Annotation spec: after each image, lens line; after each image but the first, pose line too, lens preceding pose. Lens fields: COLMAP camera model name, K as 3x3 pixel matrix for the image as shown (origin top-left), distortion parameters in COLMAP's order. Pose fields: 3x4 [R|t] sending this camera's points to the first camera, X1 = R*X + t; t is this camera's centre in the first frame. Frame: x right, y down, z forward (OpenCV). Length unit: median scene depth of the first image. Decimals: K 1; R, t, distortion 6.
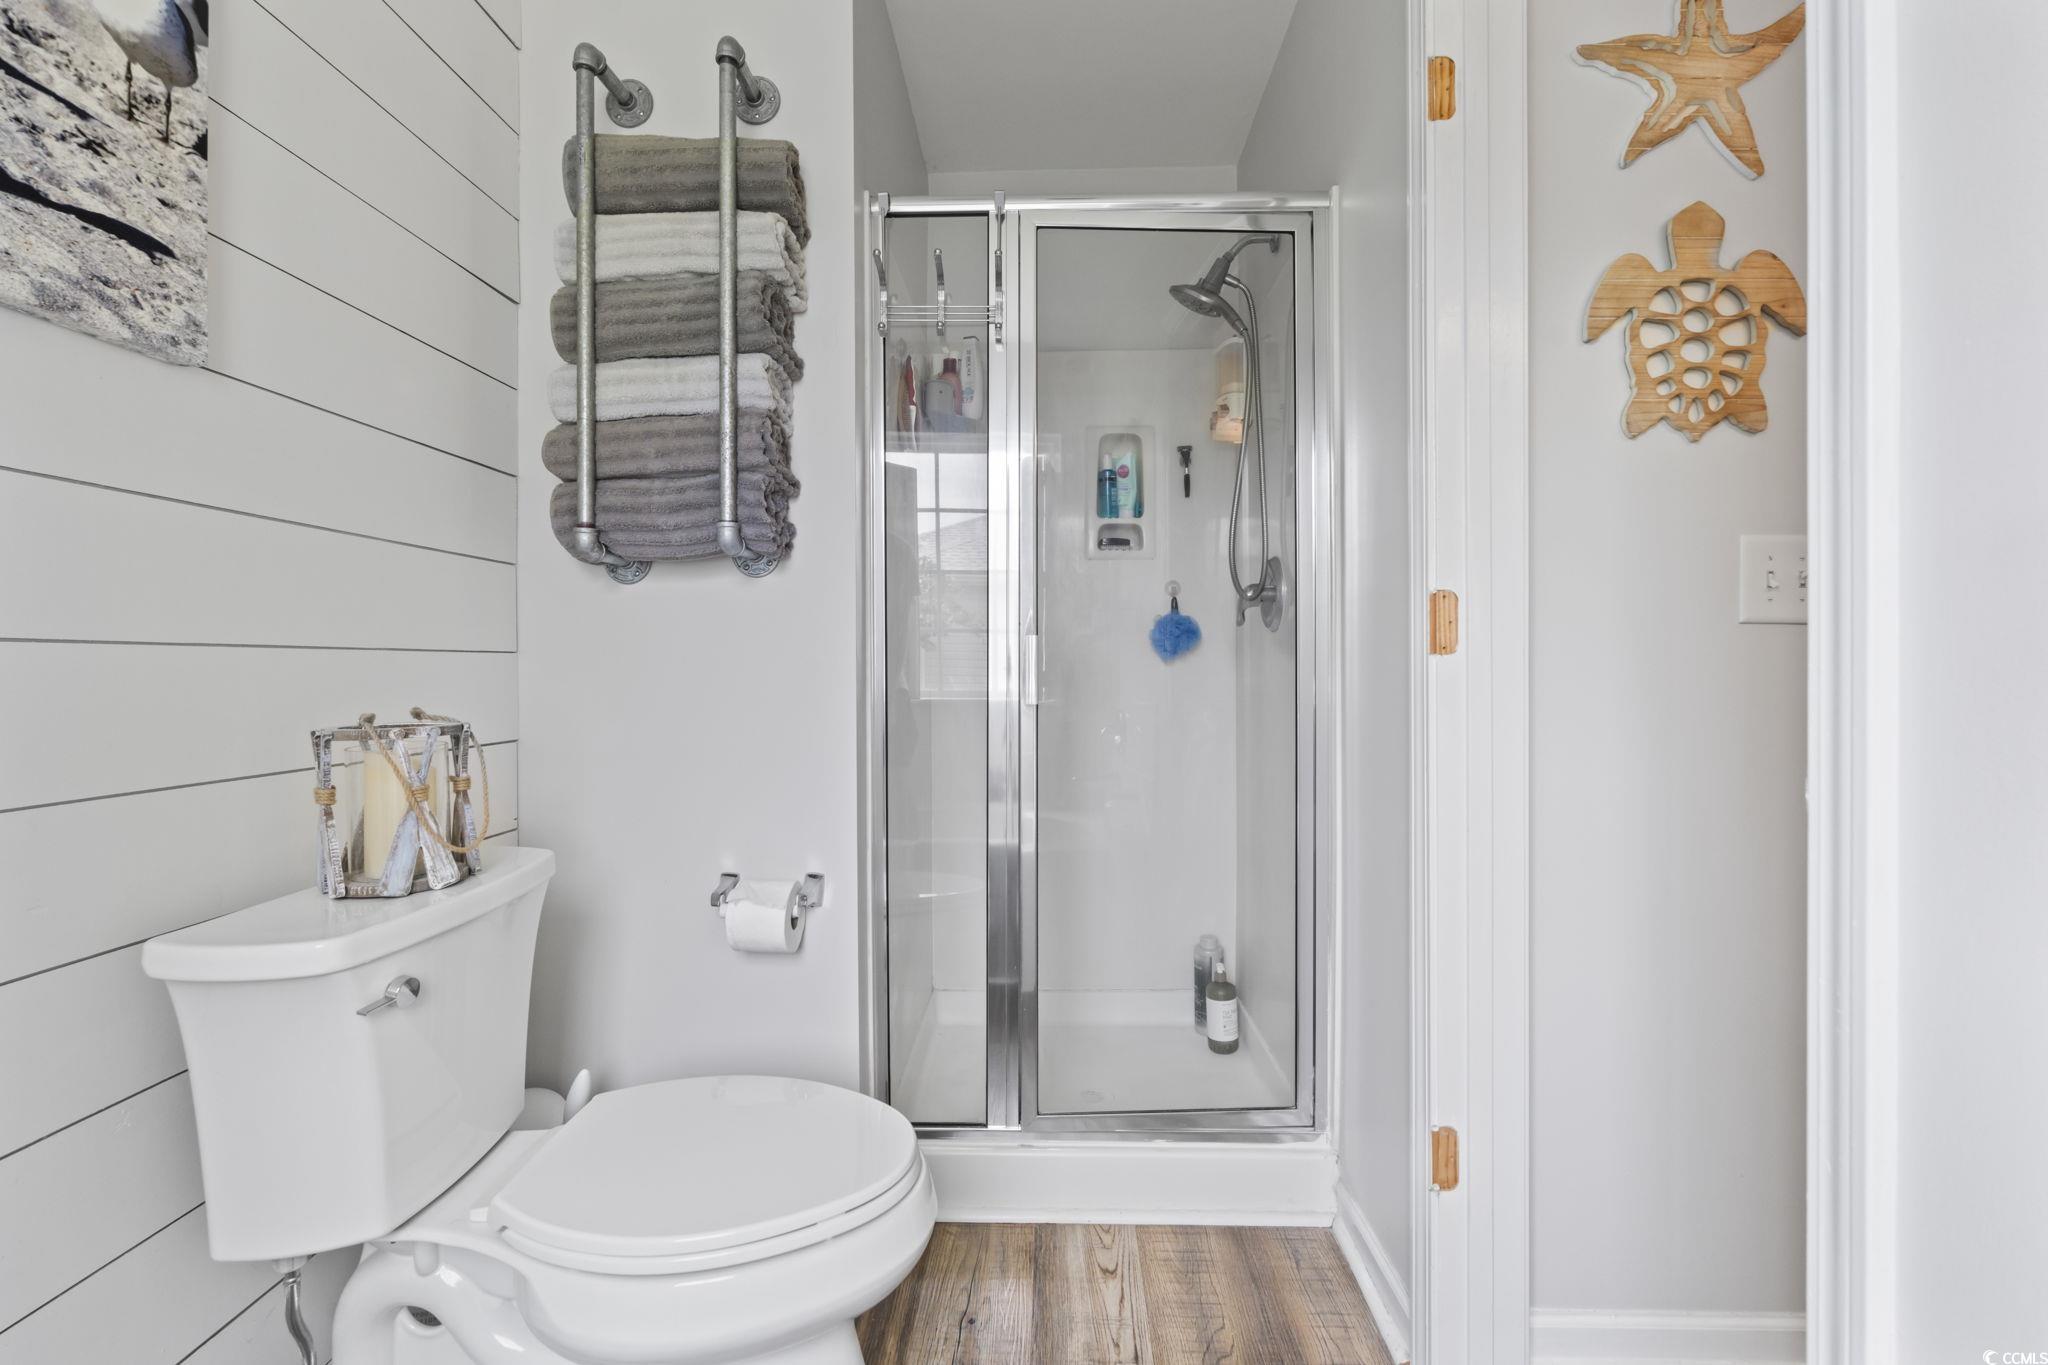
lens RADIAL K [[915.2, 0, 1017.9], [0, 915.2, 672.7], [0, 0, 1]] dist [0.002637, 0.000229]
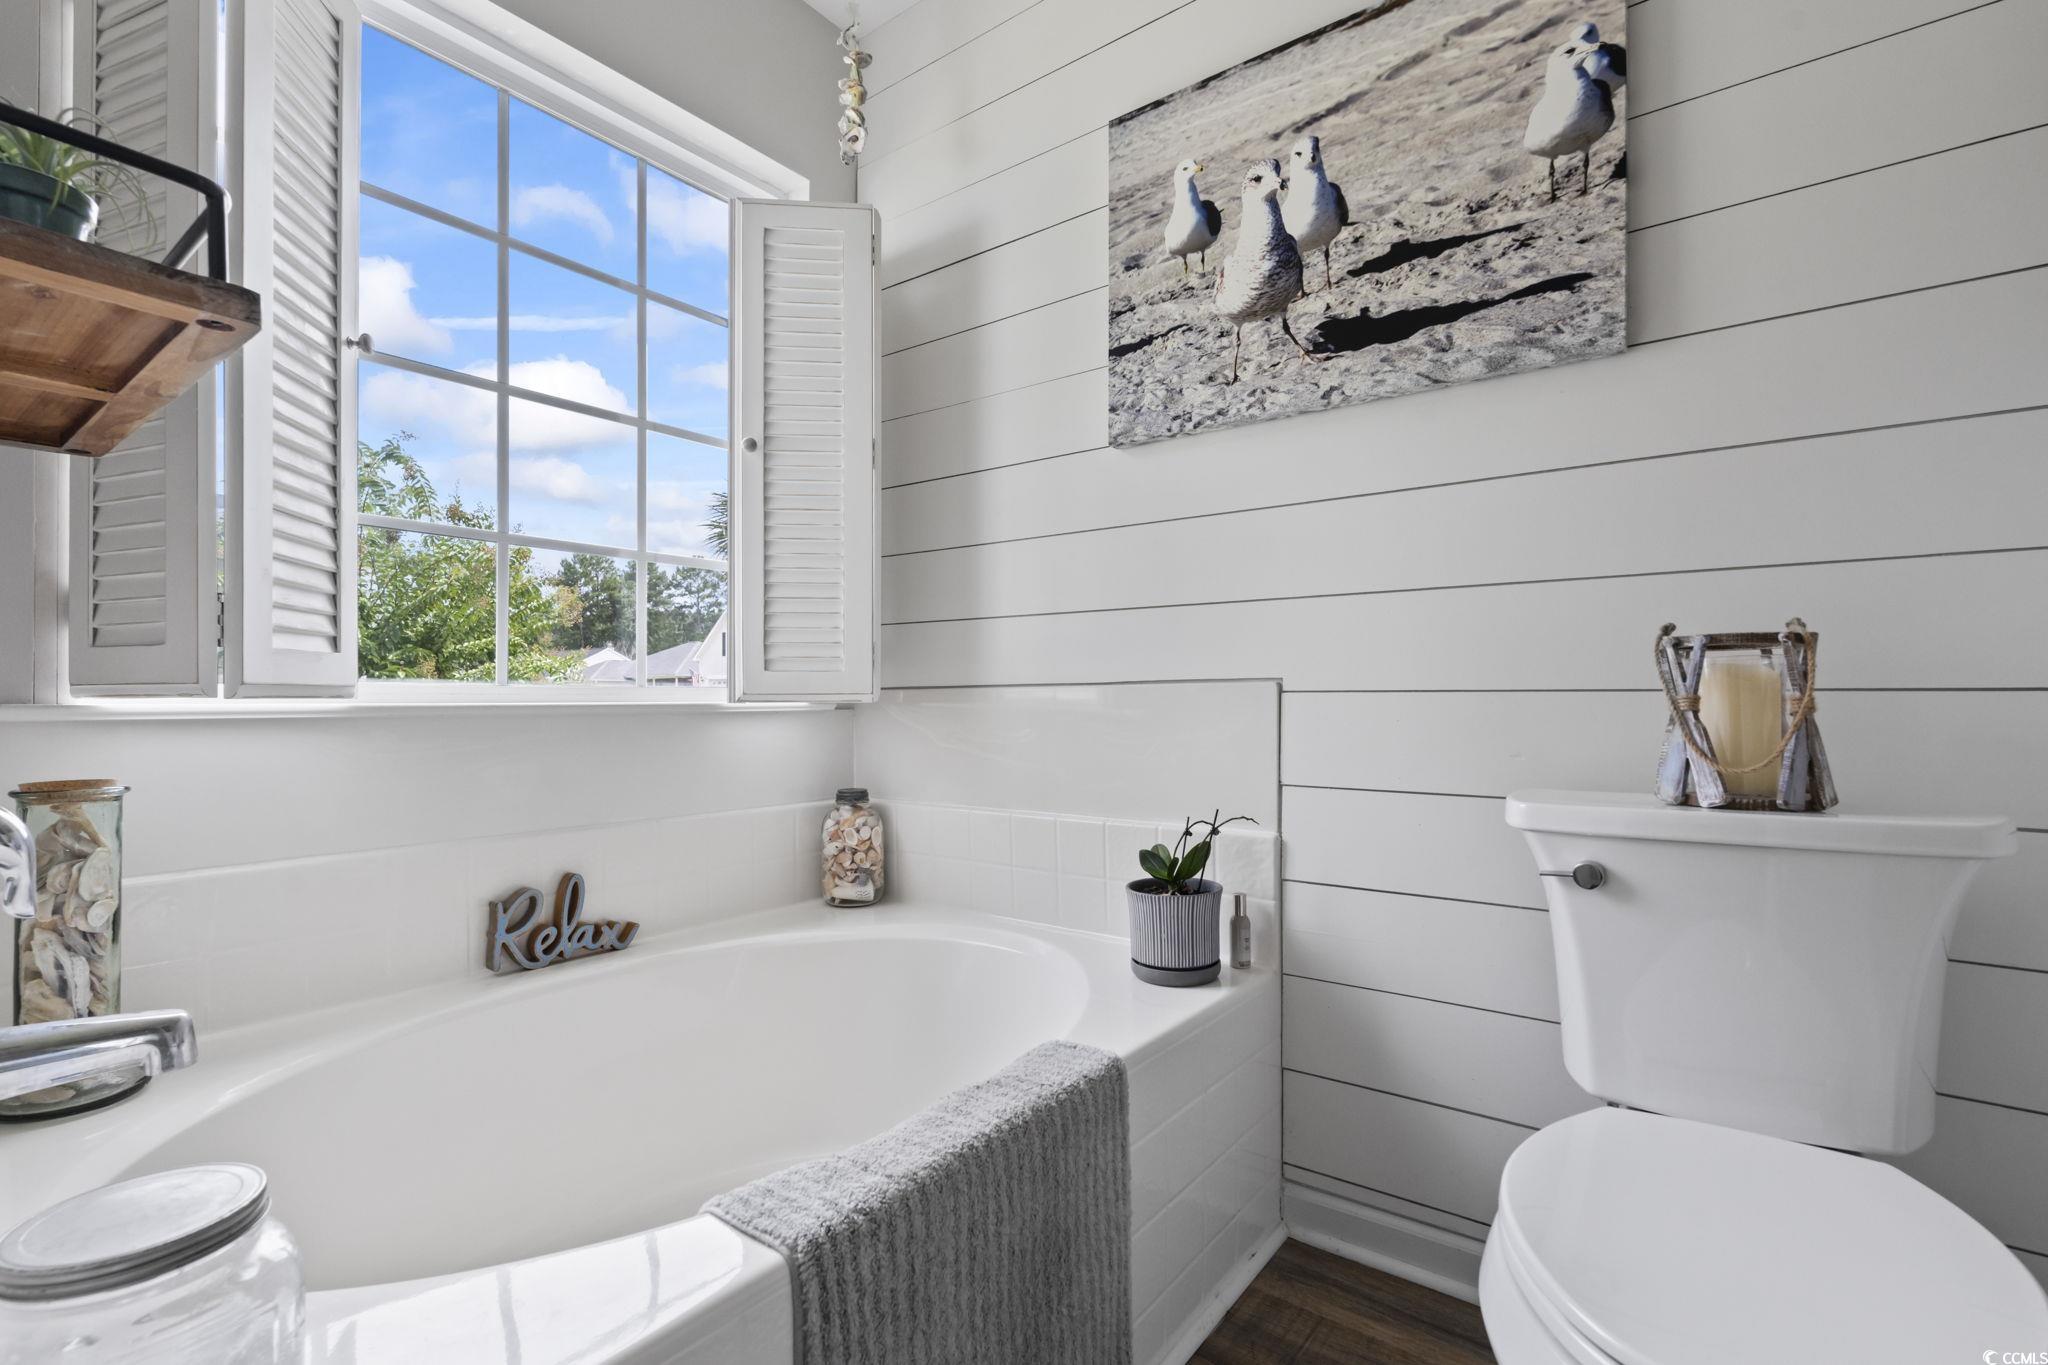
lens RADIAL K [[915.2, 0, 1024.5], [0, 915.2, 686.0], [0, 0, 1]] dist [0.002637, 0.000229]
pose [[-0.576593, 0.009213, -0.816980, 0.633789], [0.004218, 0.999957, 0.008300, 0.116552], [0.817021, 0.001340, -0.576607, 1.139572]]
